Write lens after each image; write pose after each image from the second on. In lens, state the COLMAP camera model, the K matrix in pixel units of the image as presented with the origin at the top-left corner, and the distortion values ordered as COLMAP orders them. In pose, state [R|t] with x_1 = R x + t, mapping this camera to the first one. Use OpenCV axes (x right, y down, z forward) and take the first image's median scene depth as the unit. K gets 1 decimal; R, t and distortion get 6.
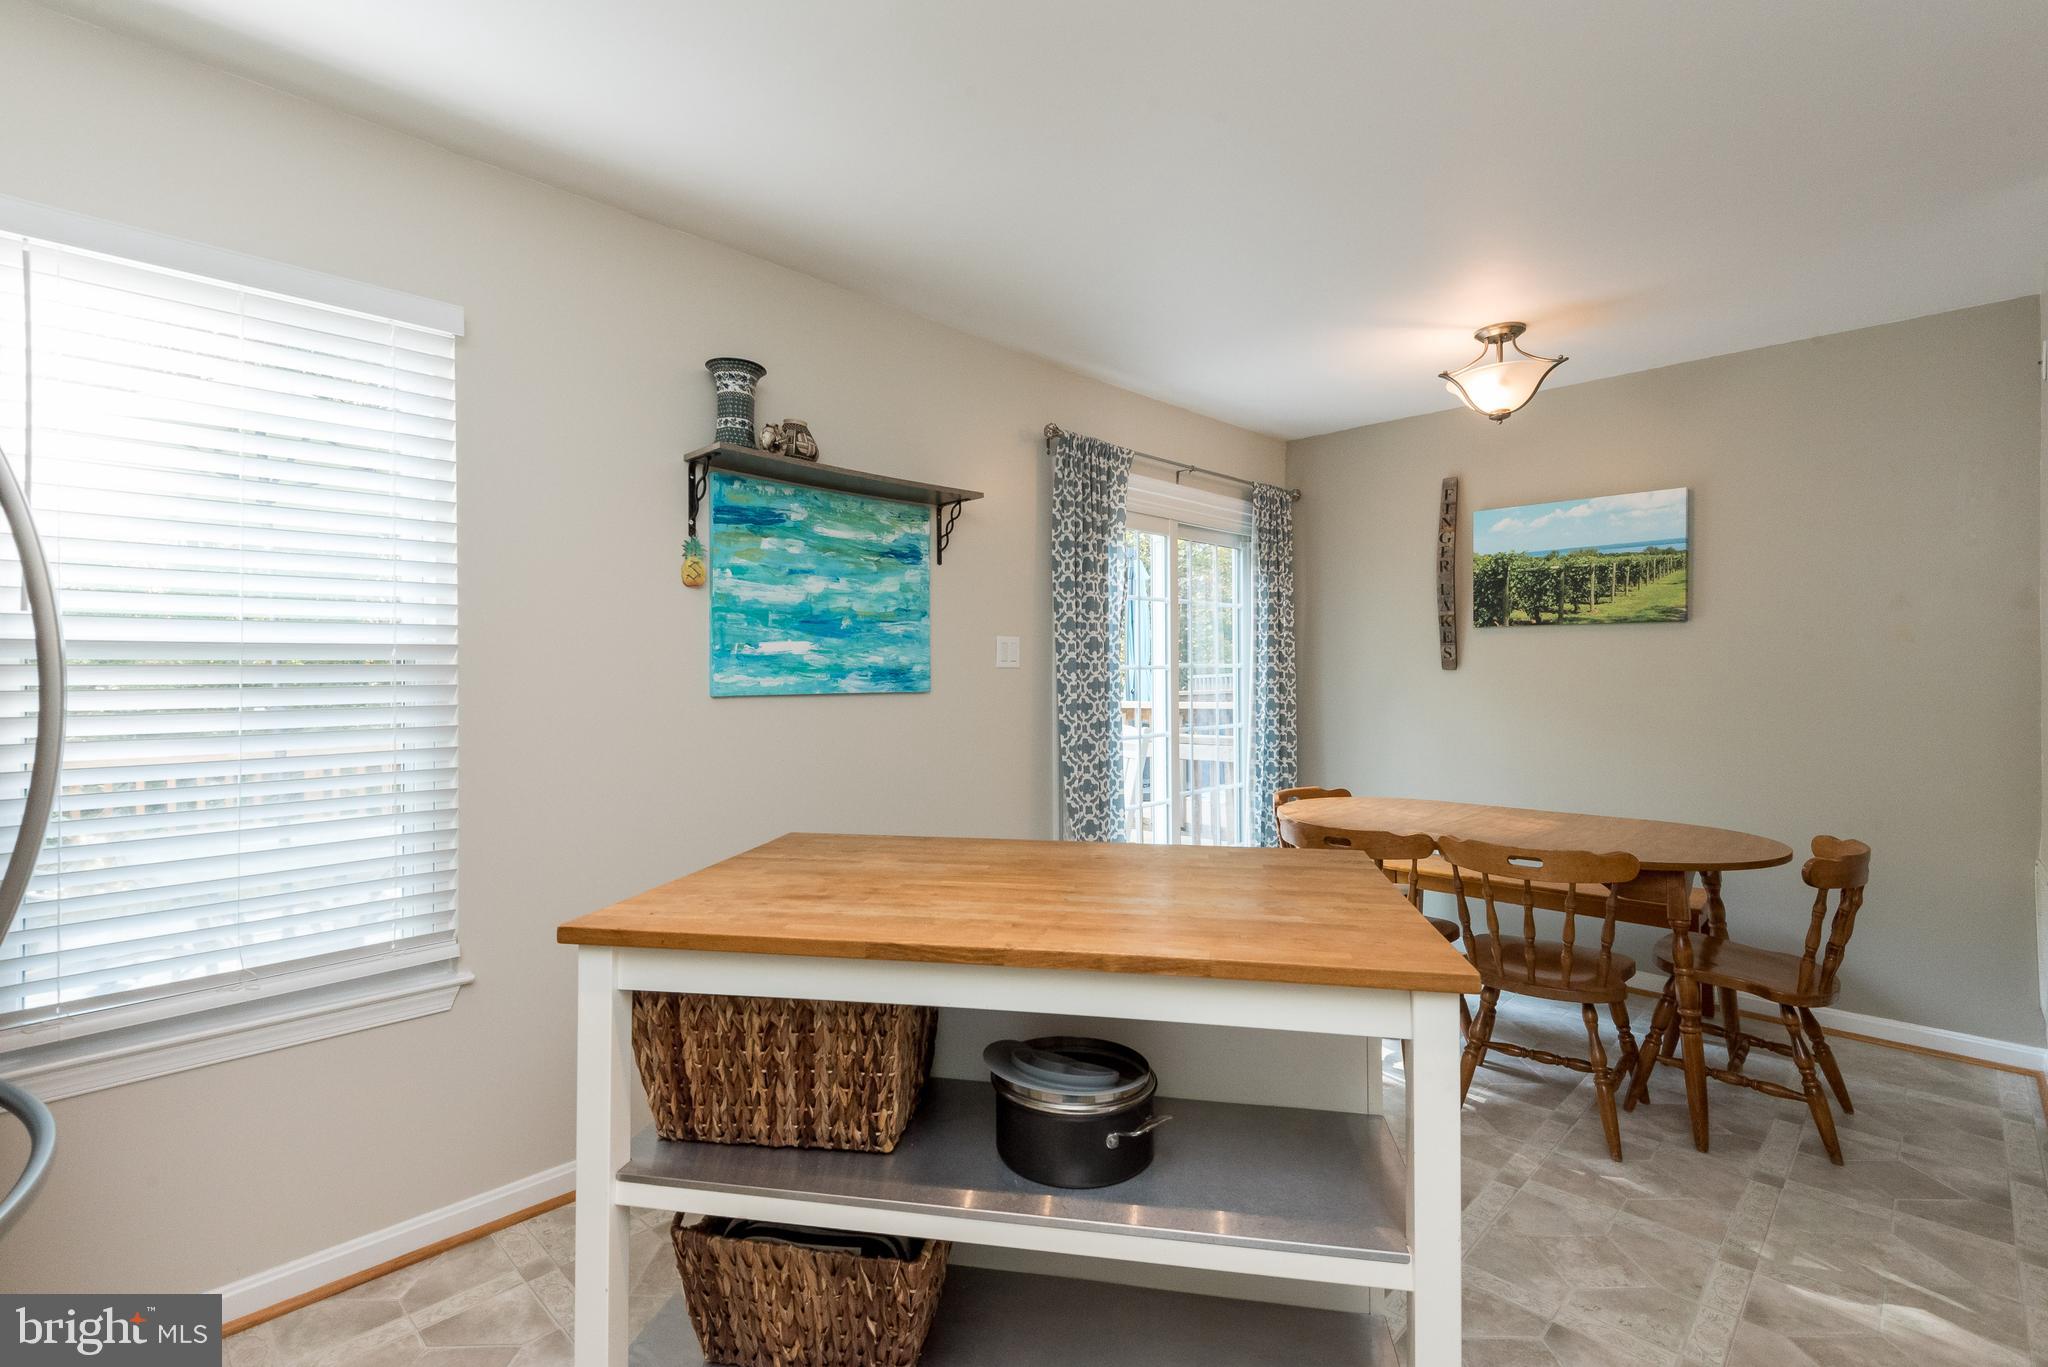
lens RADIAL K [[926.0, 0, 1025.8], [0, 926.0, 678.2], [0, 0, 1]] dist [0.009798, -0.003949]
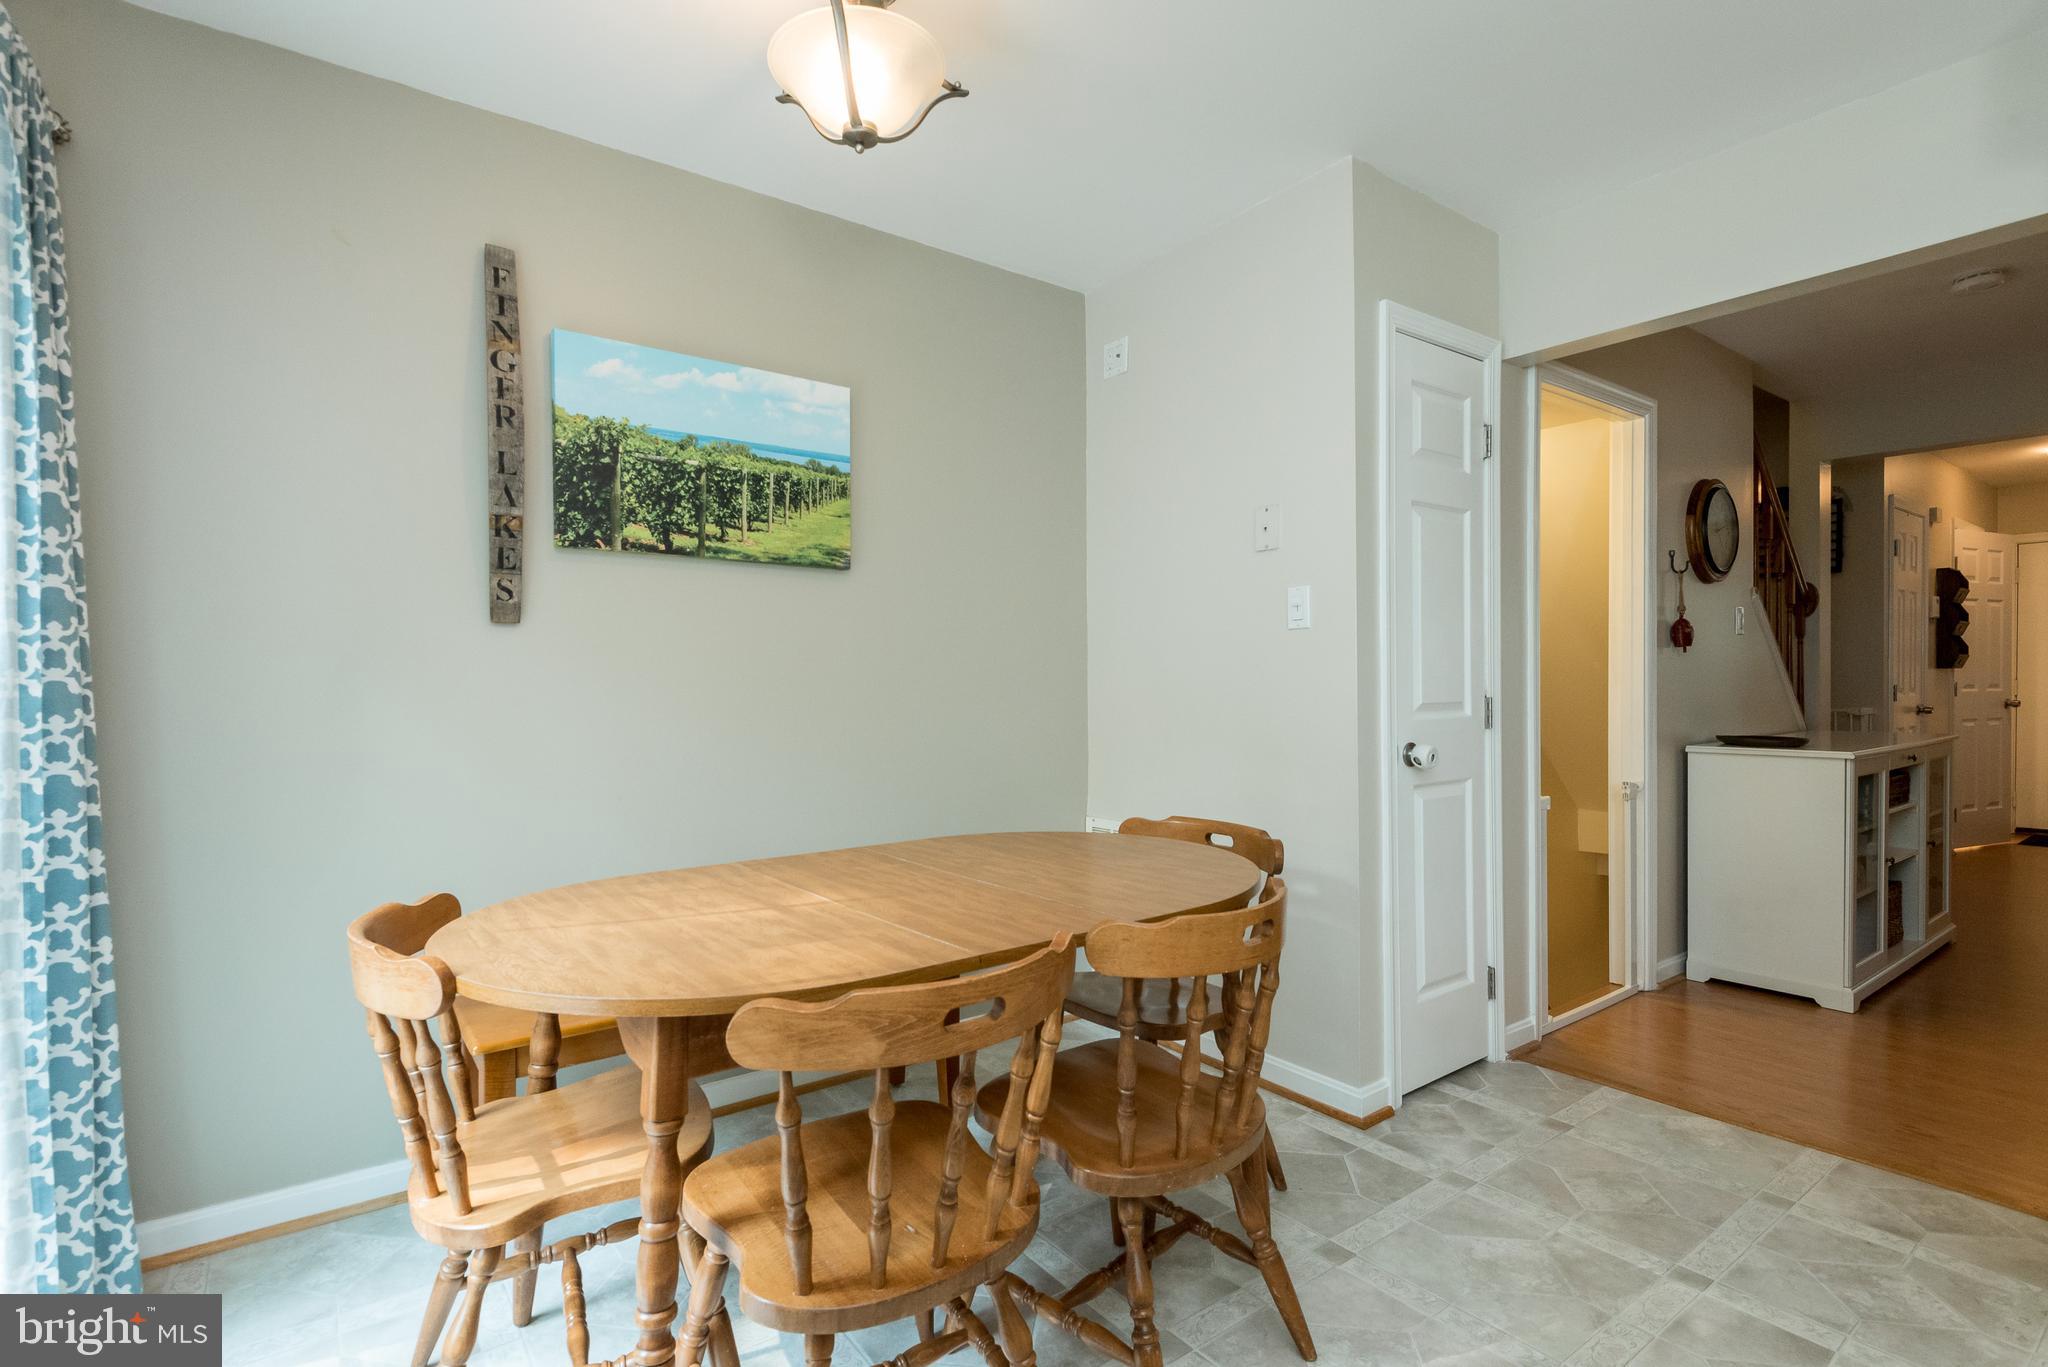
lens RADIAL K [[980.9, 0, 1028.3], [0, 980.9, 693.5], [0, 0, 1]] dist [0.002343, -0.002534]
pose [[0.140236, -0.006928, 0.990094, -0.040747], [0.010693, 0.999928, 0.005483, 0.031936], [-0.990060, 0.009818, 0.140300, 0.697576]]
